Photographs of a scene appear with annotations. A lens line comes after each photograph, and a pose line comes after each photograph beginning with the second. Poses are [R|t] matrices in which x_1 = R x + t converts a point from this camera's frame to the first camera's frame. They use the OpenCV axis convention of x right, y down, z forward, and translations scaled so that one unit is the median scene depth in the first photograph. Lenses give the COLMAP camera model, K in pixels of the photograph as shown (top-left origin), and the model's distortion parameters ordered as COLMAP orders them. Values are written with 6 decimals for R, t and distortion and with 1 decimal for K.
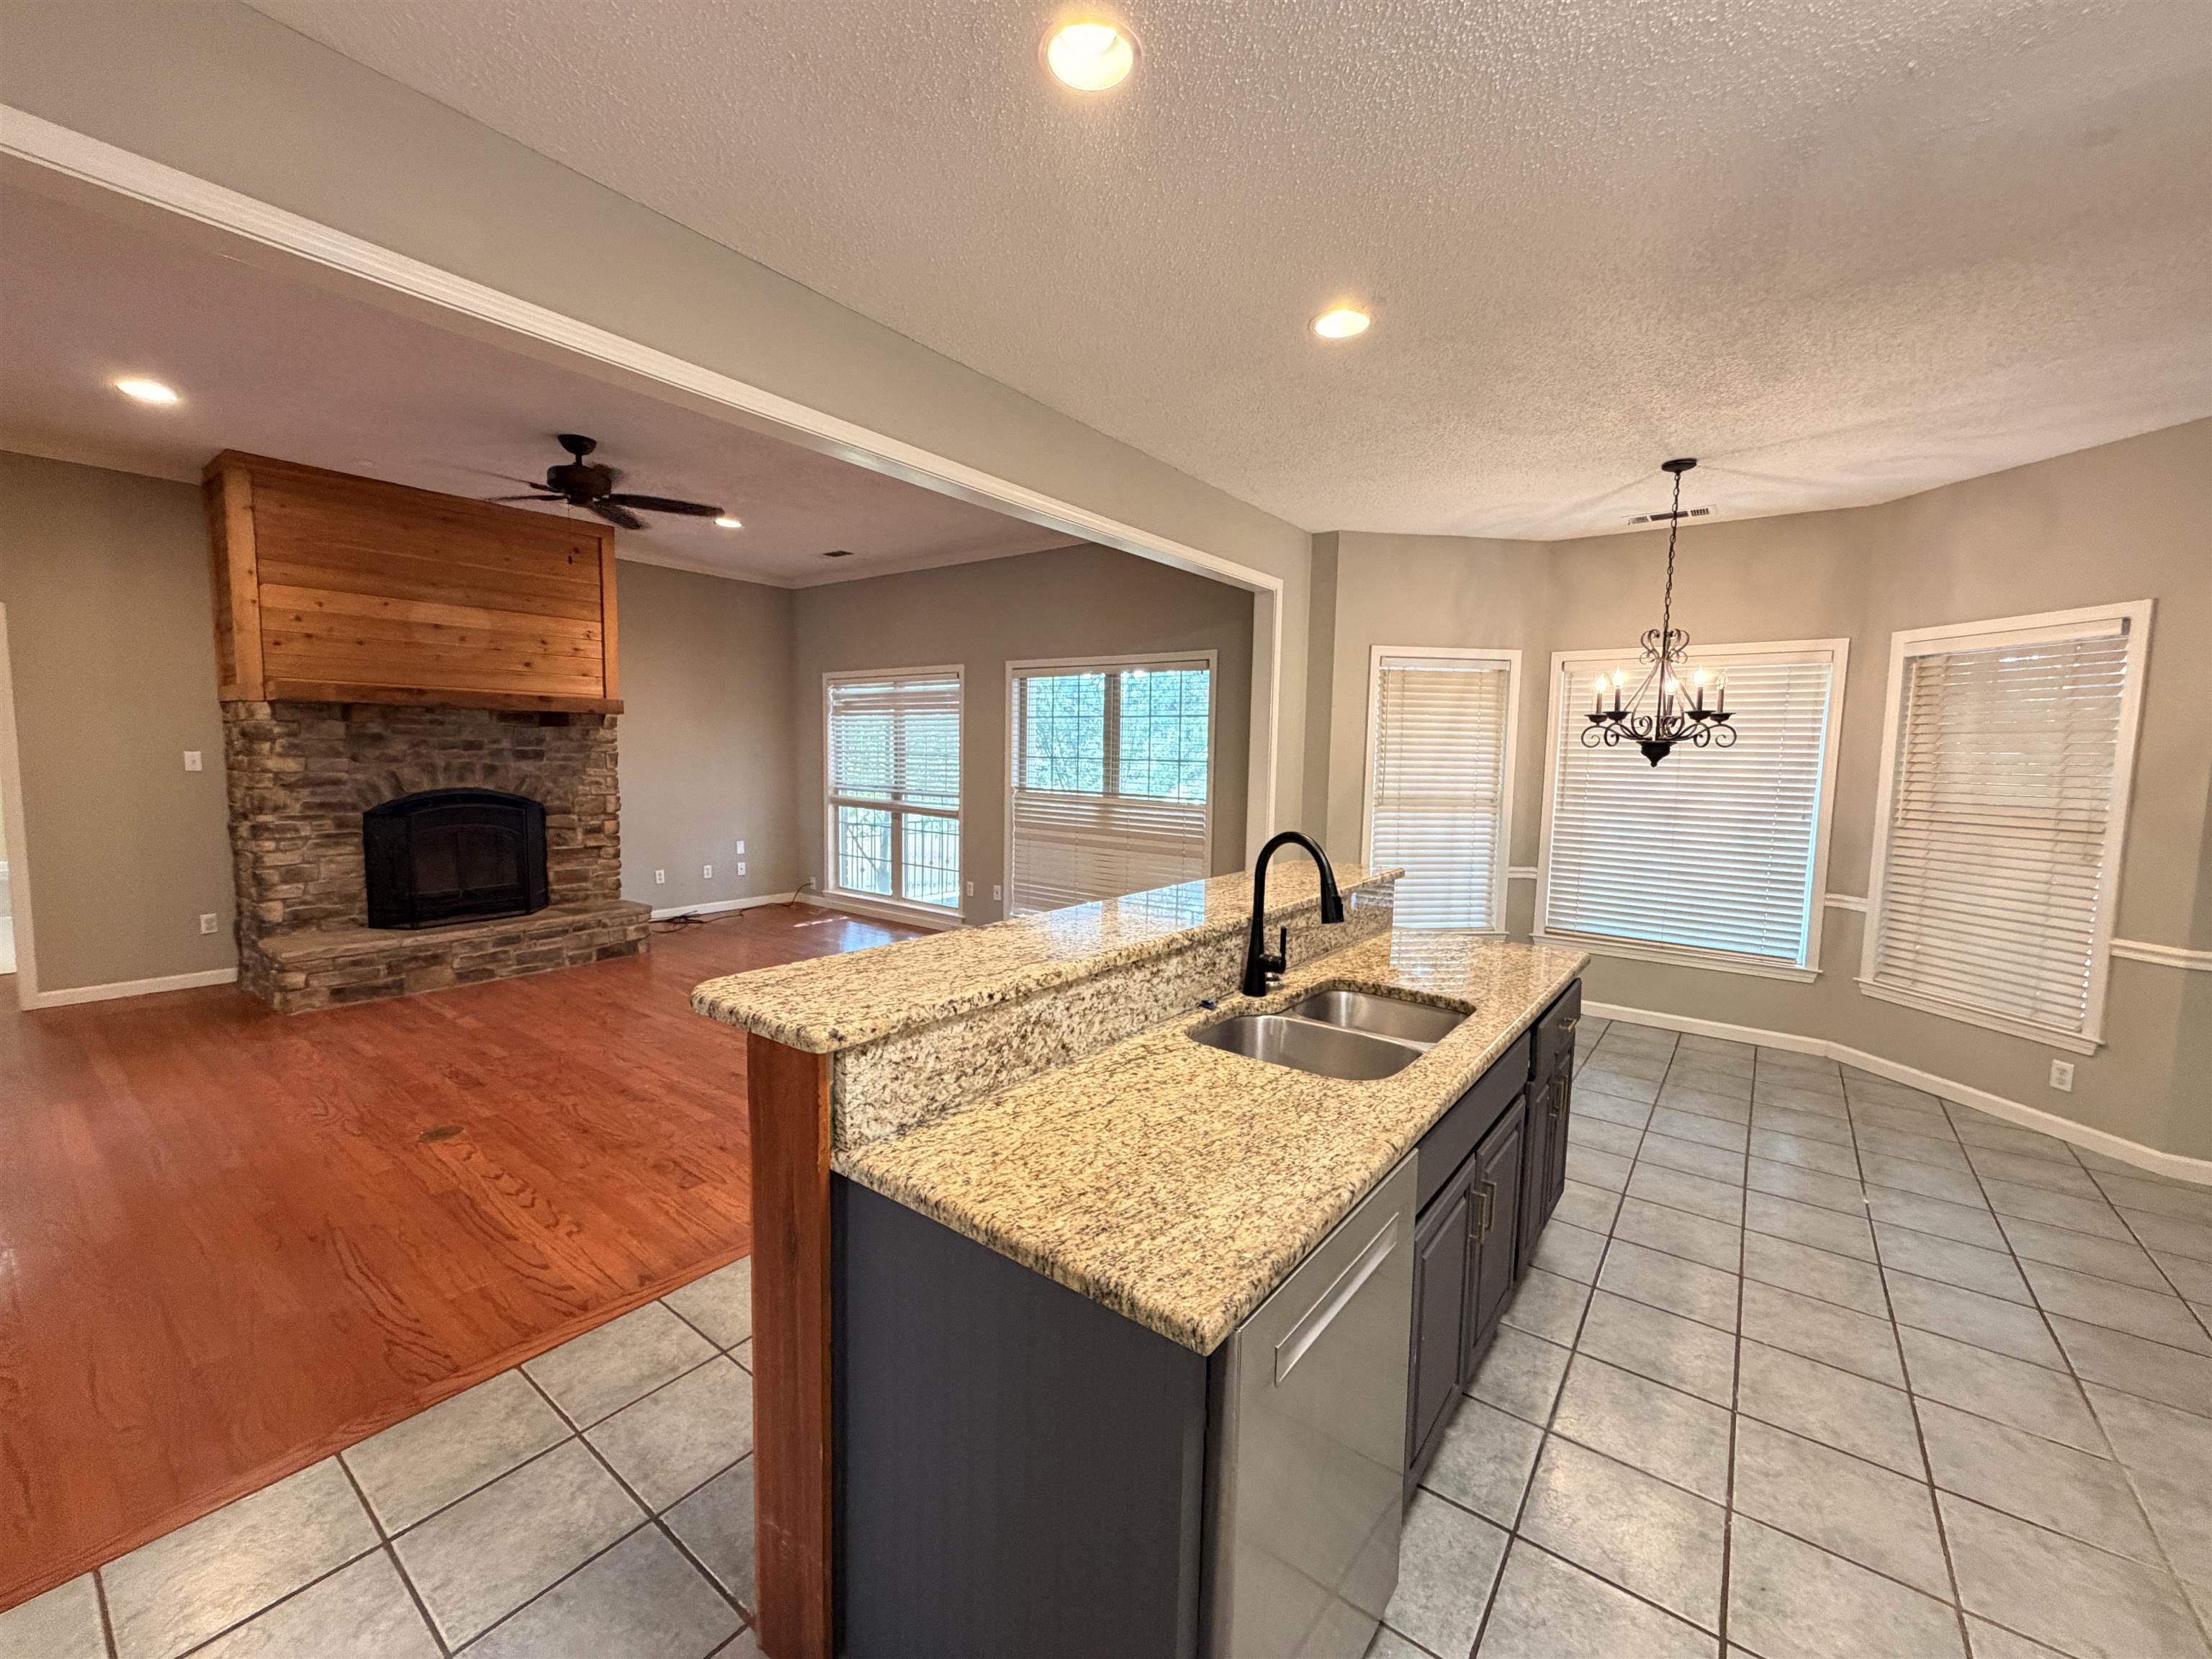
lens RADIAL K [[882.0, 0, 1102.2], [0, 882.0, 828.2], [0, 0, 1]] dist [-0.000421, -0.000776]
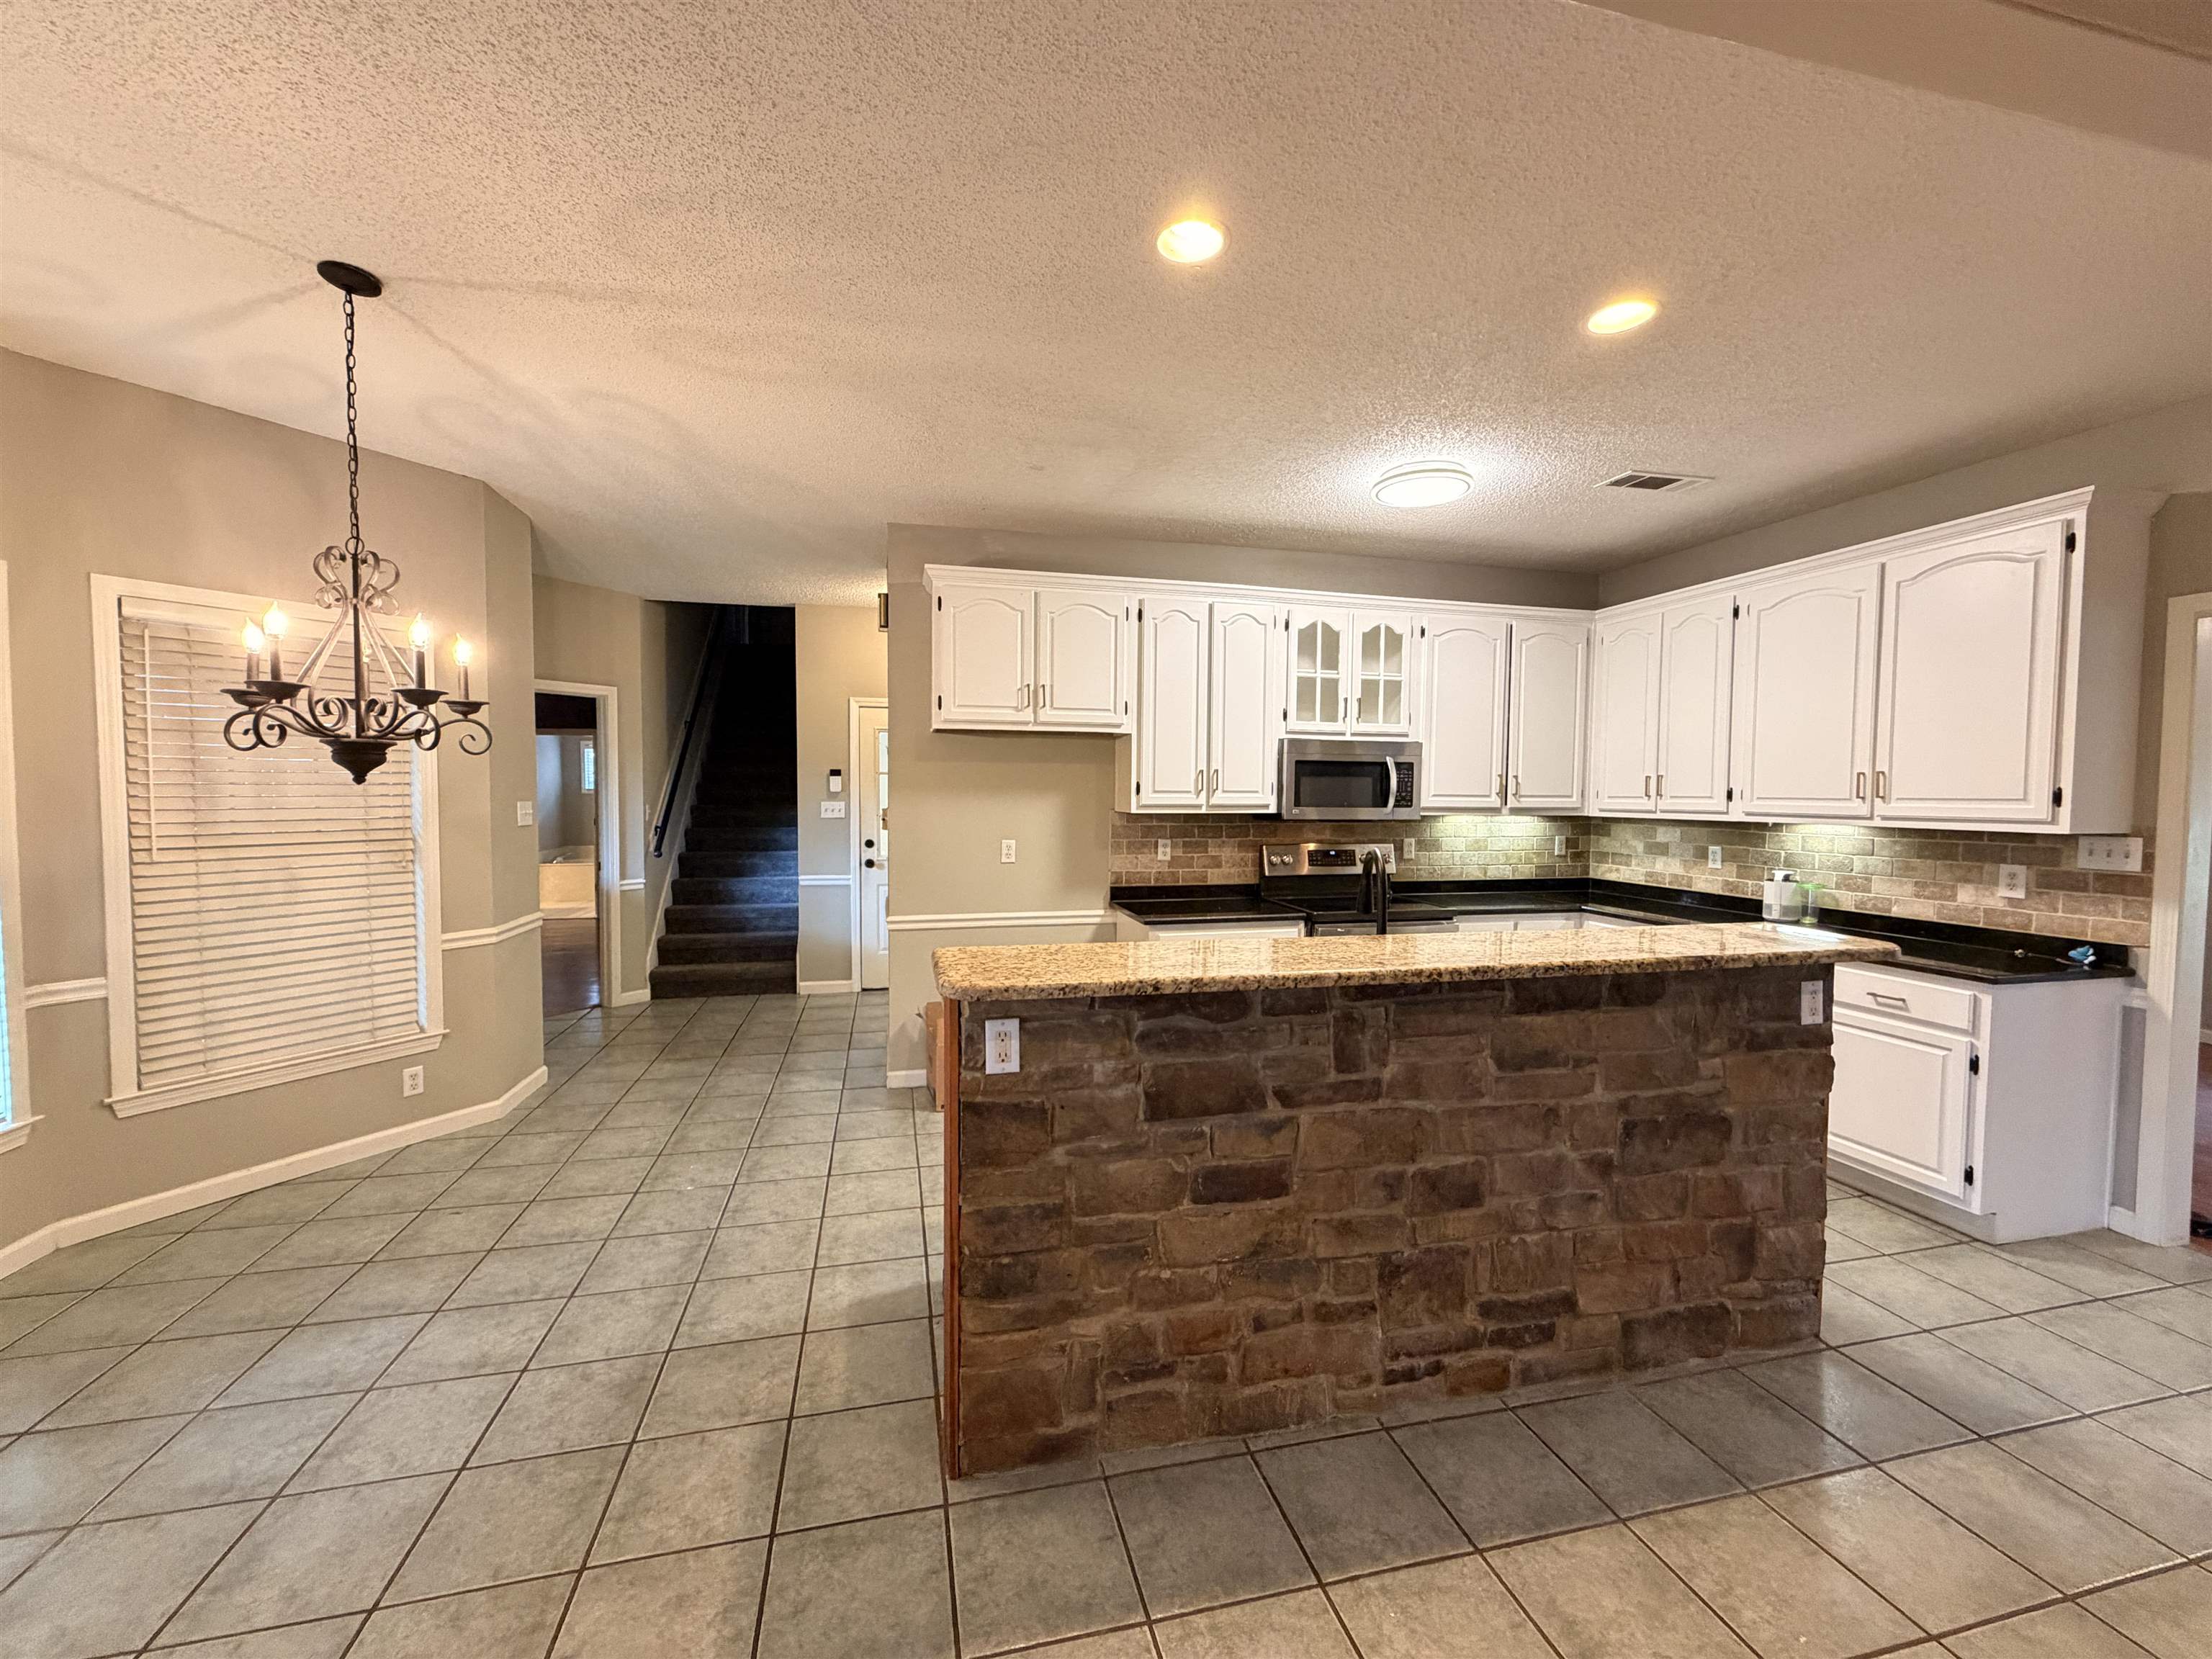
lens RADIAL K [[882.0, 0, 1095.1], [0, 882.0, 834.0], [0, 0, 1]] dist [-0.000421, -0.000776]
pose [[-0.772883, -0.057661, 0.631923, -0.097602], [0.032322, 0.990993, 0.129958, -0.076453], [-0.633725, 0.120867, -0.764058, 0.900595]]
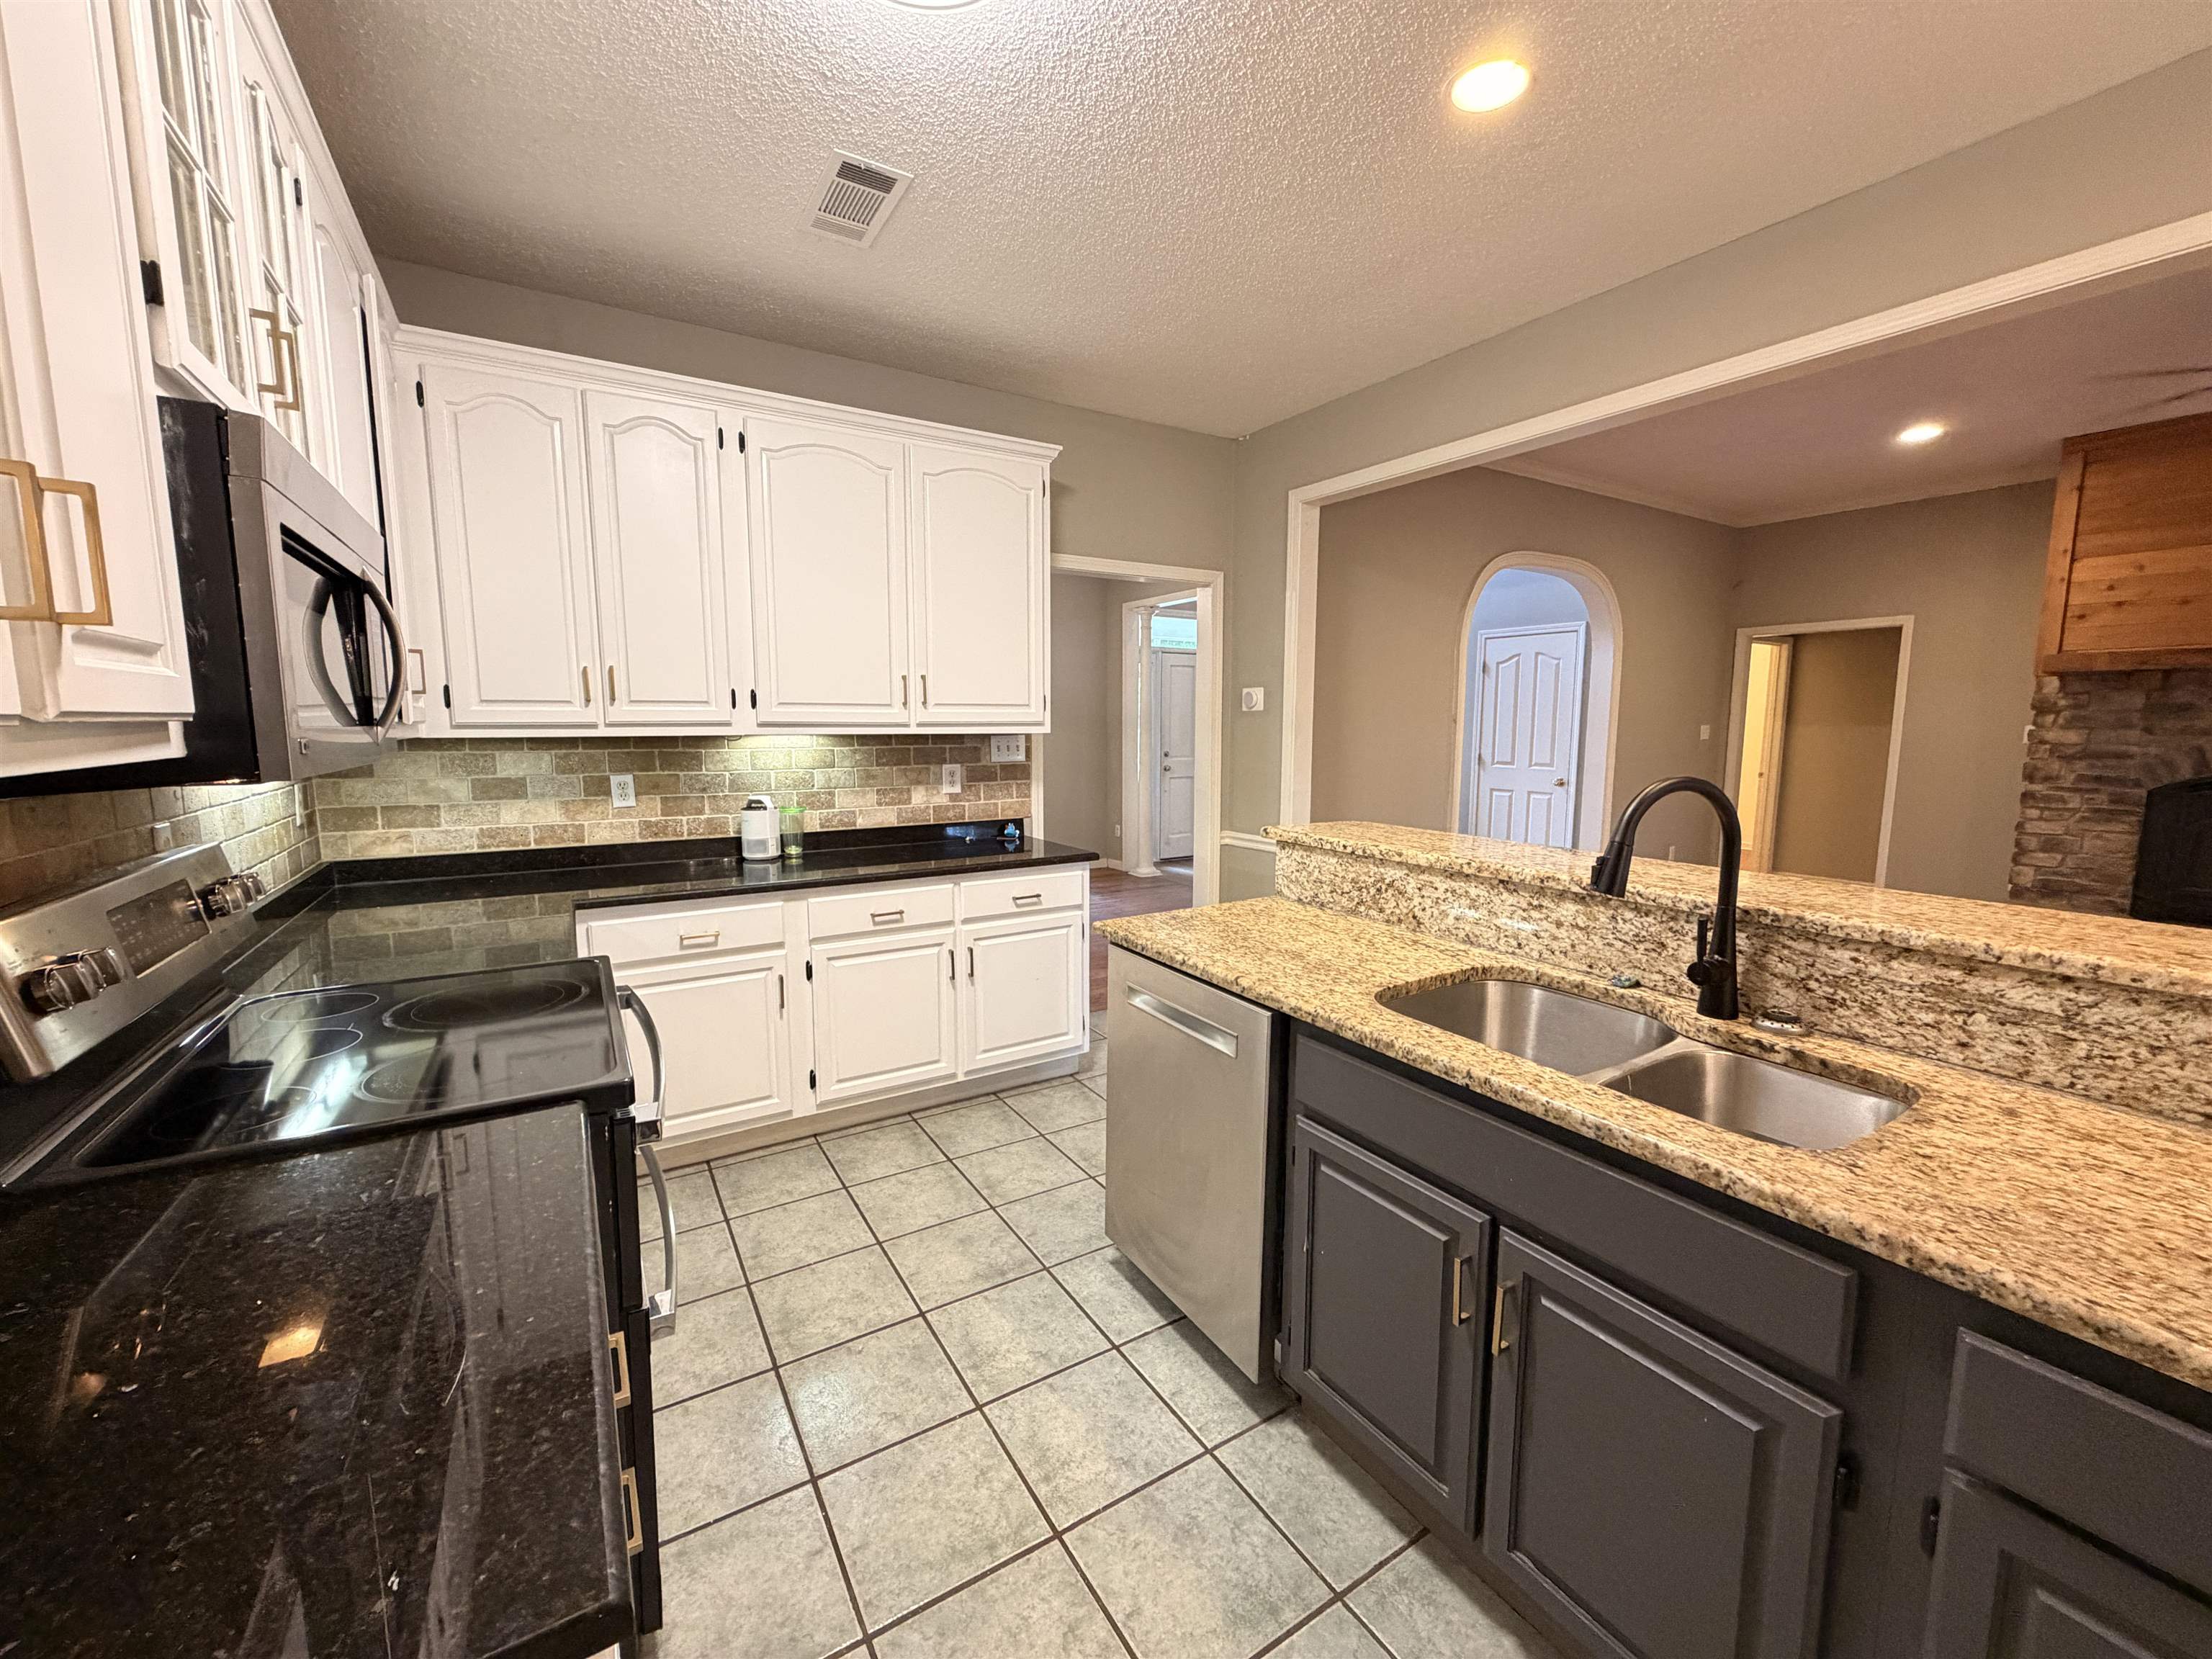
lens RADIAL K [[882.0, 0, 1103.3], [0, 882.0, 826.5], [0, 0, 1]] dist [-0.000421, -0.000776]
pose [[-0.365504, 0.090830, -0.926367, 0.439607], [-0.090897, 0.986988, 0.132637, -0.003320], [0.926361, 0.132683, -0.352492, 0.346281]]
